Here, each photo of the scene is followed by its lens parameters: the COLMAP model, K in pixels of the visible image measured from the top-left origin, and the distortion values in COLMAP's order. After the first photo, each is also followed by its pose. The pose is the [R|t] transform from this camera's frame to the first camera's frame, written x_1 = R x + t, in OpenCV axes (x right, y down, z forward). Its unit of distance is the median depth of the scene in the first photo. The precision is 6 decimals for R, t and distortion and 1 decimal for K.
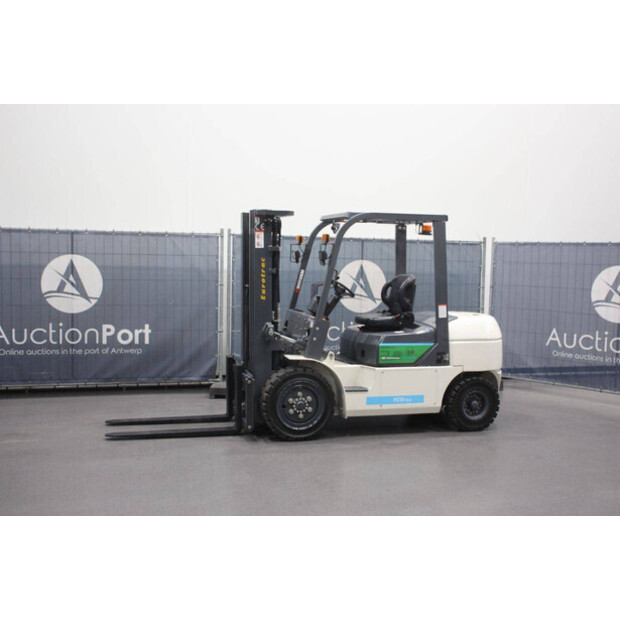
lens RADIAL K [[725.2, 0, 310.0], [0, 725.2, 310.0], [0, 0, 1]] dist [-0.009296, 0.006246]
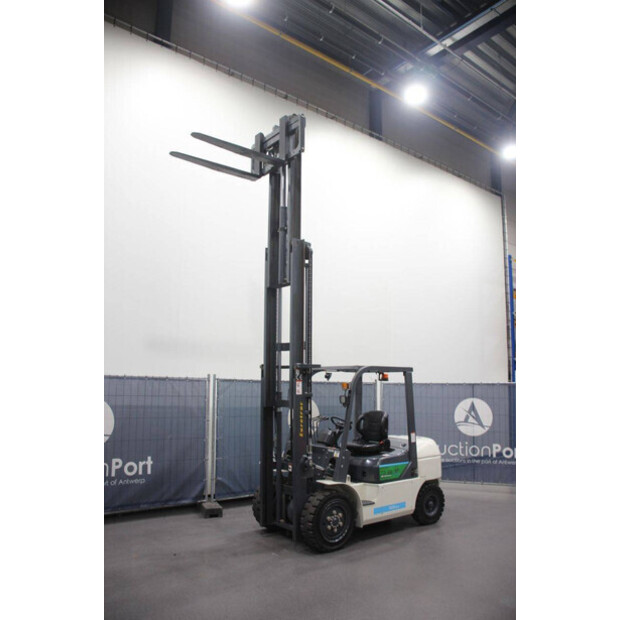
lens RADIAL K [[510.5, 0, 310.0], [0, 510.5, 310.0], [0, 0, 1]] dist [-0.178317, 0.169955]
pose [[0.918919, 0.050727, 0.391171, -0.370380], [0.033948, 0.977846, -0.206555, -0.043451], [-0.392983, 0.203086, 0.896839, 0.173949]]
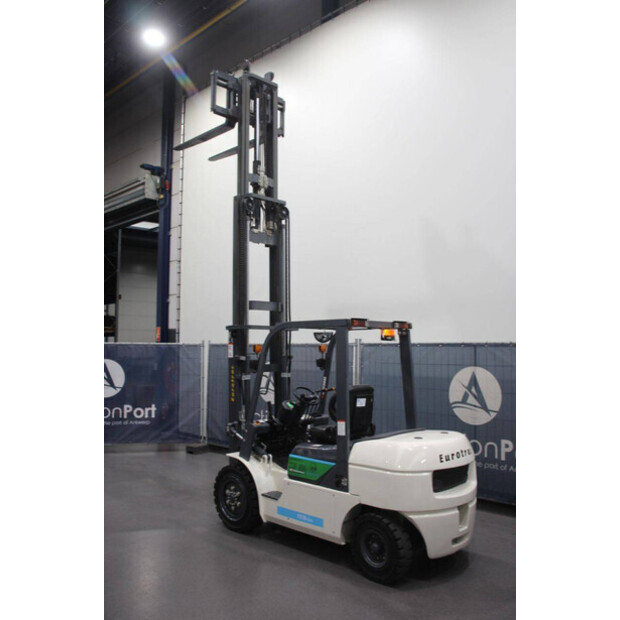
lens RADIAL K [[557.9, 0, 310.0], [0, 557.9, 310.0], [0, 0, 1]] dist [-0.168843, 0.231850]
pose [[0.500343, -0.078654, -0.862248, 0.735082], [-0.058585, 0.990507, -0.124350, -0.052992], [0.863843, 0.112733, 0.490985, 0.608463]]
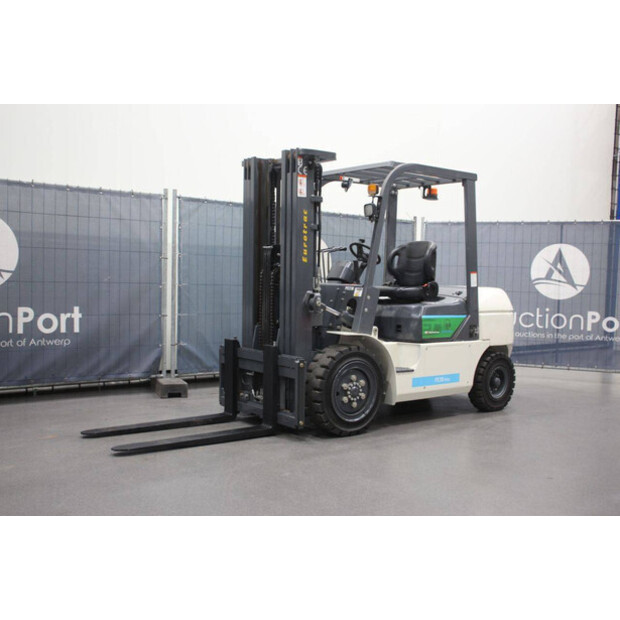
lens RADIAL K [[690.8, 0, 310.0], [0, 690.8, 310.0], [0, 0, 1]] dist [-0.031968, 0.017831]
pose [[0.923107, -0.014806, 0.384259, -0.329745], [0.021656, 0.999674, -0.013505, 0.045652], [-0.383934, 0.020788, 0.923127, 0.277862]]
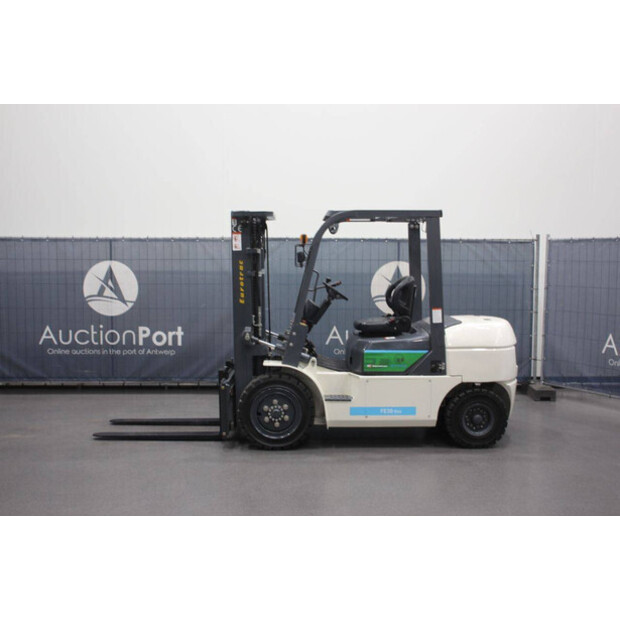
lens RADIAL K [[673.8, 0, 310.0], [0, 673.8, 310.0], [0, 0, 1]] dist [-0.049266, 0.031124]
pose [[0.968002, 0.000996, -0.250940, 0.234953], [-0.001126, 0.999999, -0.000376, -0.004849], [0.250940, 0.000647, 0.968002, 0.137345]]
